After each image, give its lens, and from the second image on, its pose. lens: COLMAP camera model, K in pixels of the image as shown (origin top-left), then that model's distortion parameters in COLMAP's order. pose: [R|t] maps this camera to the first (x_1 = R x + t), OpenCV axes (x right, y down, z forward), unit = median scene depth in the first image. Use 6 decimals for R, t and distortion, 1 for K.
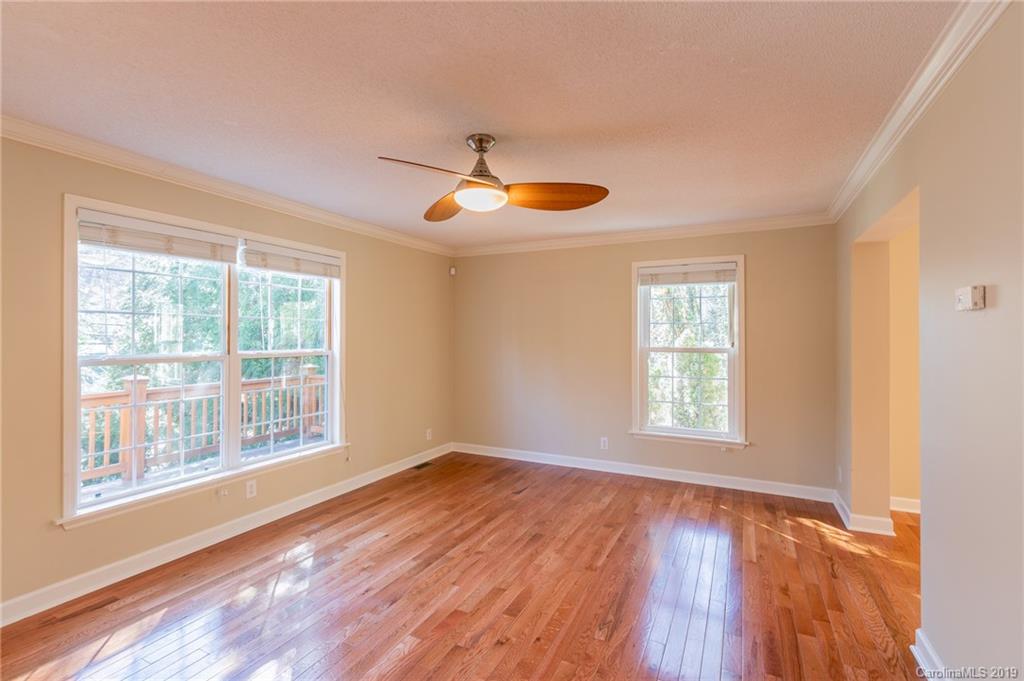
lens RADIAL K [[466.2, 0, 508.8], [0, 466.2, 335.5], [0, 0, 1]] dist [-0.002056, 0.000082]
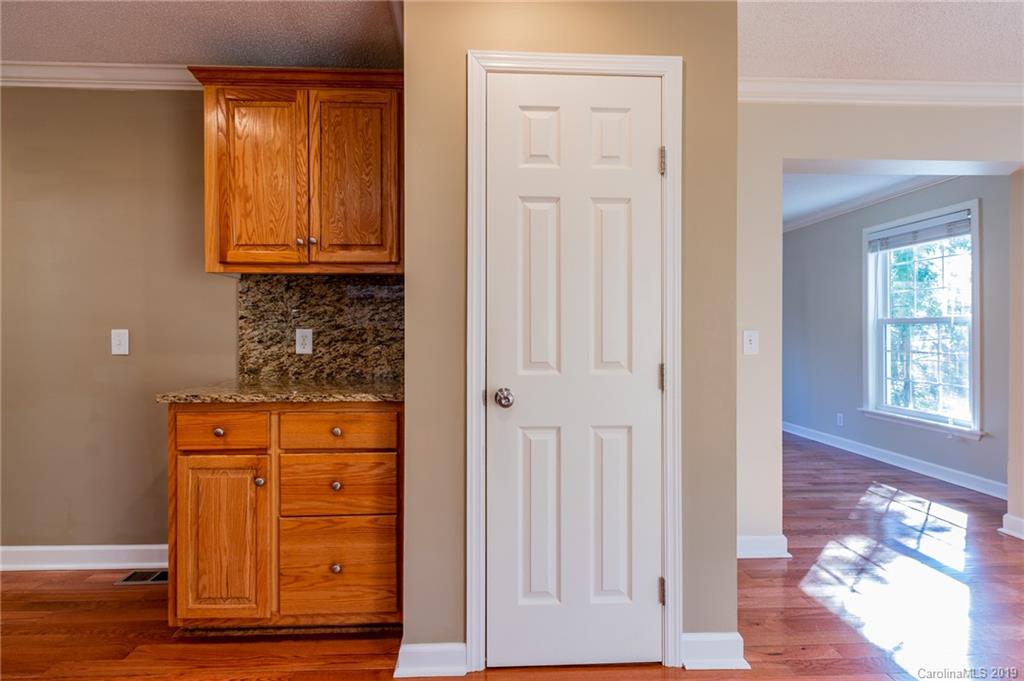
lens RADIAL K [[466.2, 0, 508.8], [0, 466.2, 335.5], [0, 0, 1]] dist [-0.002056, 0.000082]
pose [[0.524815, -0.001987, -0.851214, 0.708217], [0.005212, 0.999986, 0.000880, 0.054164], [0.851201, -0.004898, 0.524818, -0.101741]]
